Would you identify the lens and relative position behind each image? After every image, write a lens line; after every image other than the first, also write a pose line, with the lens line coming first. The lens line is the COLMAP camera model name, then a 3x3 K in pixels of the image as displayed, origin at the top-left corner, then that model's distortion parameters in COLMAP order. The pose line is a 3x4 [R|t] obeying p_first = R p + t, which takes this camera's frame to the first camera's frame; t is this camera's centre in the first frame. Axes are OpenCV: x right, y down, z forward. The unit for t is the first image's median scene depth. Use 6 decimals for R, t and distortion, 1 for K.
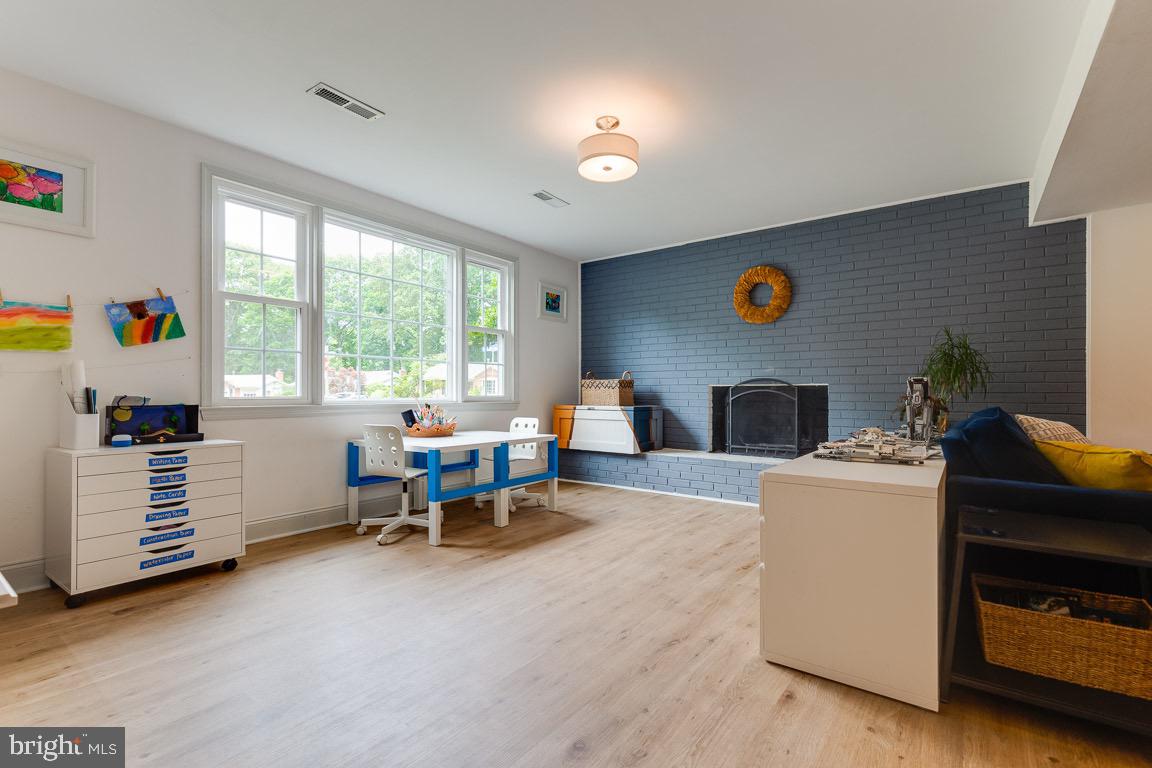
lens RADIAL K [[521.7, 0, 584.0], [0, 521.7, 392.8], [0, 0, 1]] dist [0.004827, -0.000358]
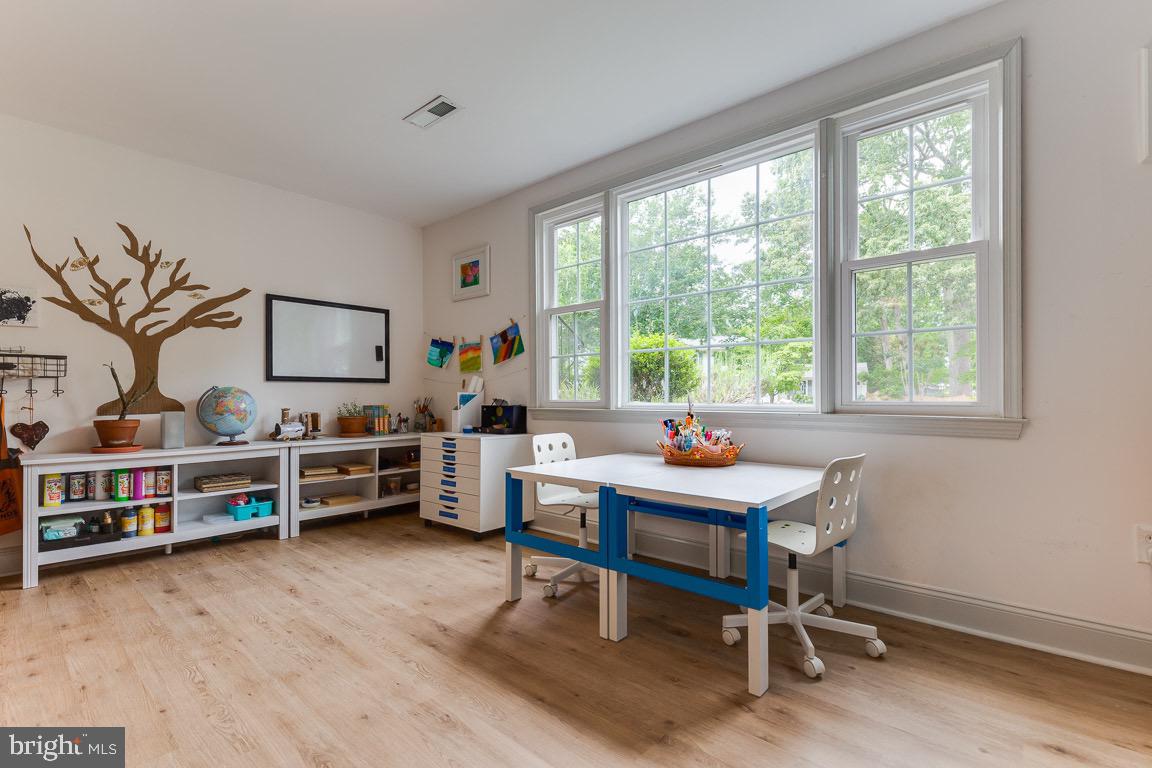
lens RADIAL K [[521.7, 0, 575.6], [0, 521.7, 395.2], [0, 0, 1]] dist [0.004827, -0.000358]
pose [[-0.089939, -0.001801, -0.995946, 0.455435], [0.004128, 0.999989, -0.002181, 0.000143], [0.995939, -0.004308, -0.089931, 1.160454]]
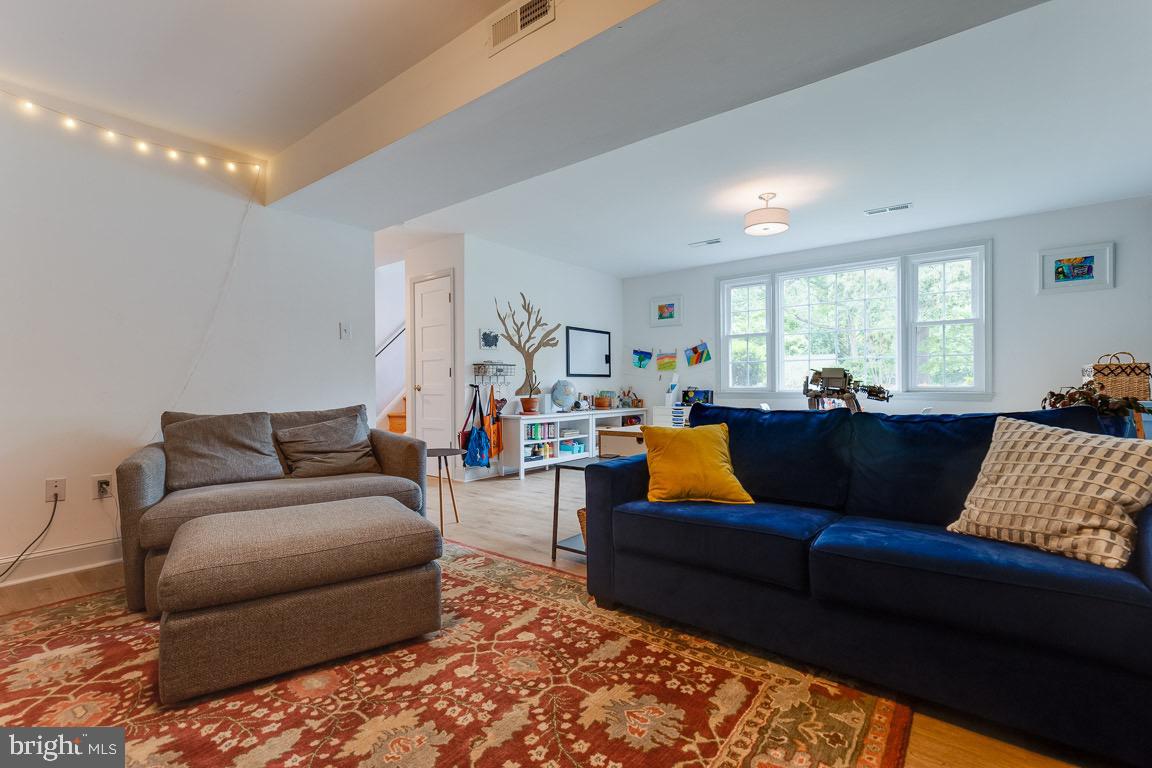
lens RADIAL K [[521.7, 0, 570.3], [0, 521.7, 387.5], [0, 0, 1]] dist [0.004827, -0.000358]
pose [[-0.039086, 0.001326, -0.999235, 1.359691], [0.006880, 0.999976, 0.001058, 0.003242], [0.999212, -0.006833, -0.039094, 0.463239]]
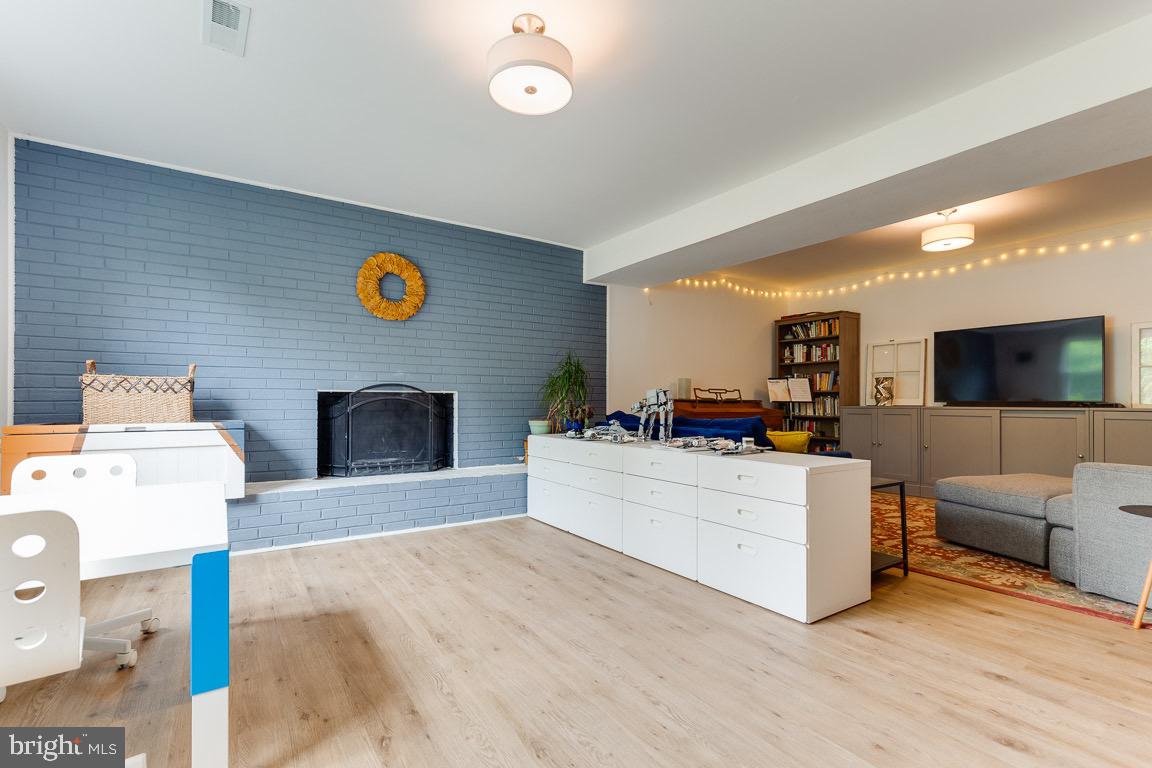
lens RADIAL K [[521.7, 0, 575.8], [0, 521.7, 402.2], [0, 0, 1]] dist [0.004827, -0.000358]
pose [[0.339700, -0.001517, 0.940533, -0.552010], [-0.002658, 0.999993, 0.002573, 0.000119], [-0.940530, -0.003374, 0.339694, 0.627457]]
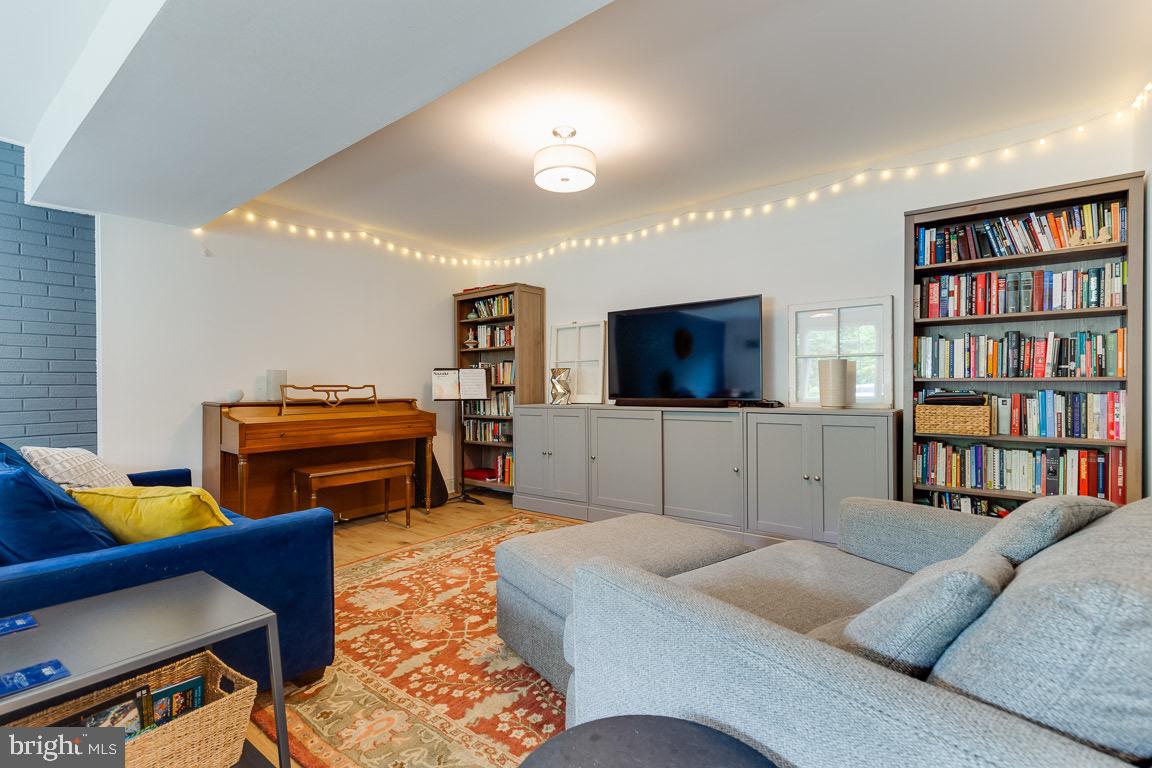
lens RADIAL K [[521.7, 0, 571.2], [0, 521.7, 388.1], [0, 0, 1]] dist [0.004827, -0.000358]
pose [[0.028403, -0.003988, 0.999589, 0.083350], [0.009787, 0.999945, 0.003711, -0.034251], [-0.999549, 0.009677, 0.028440, 0.167535]]
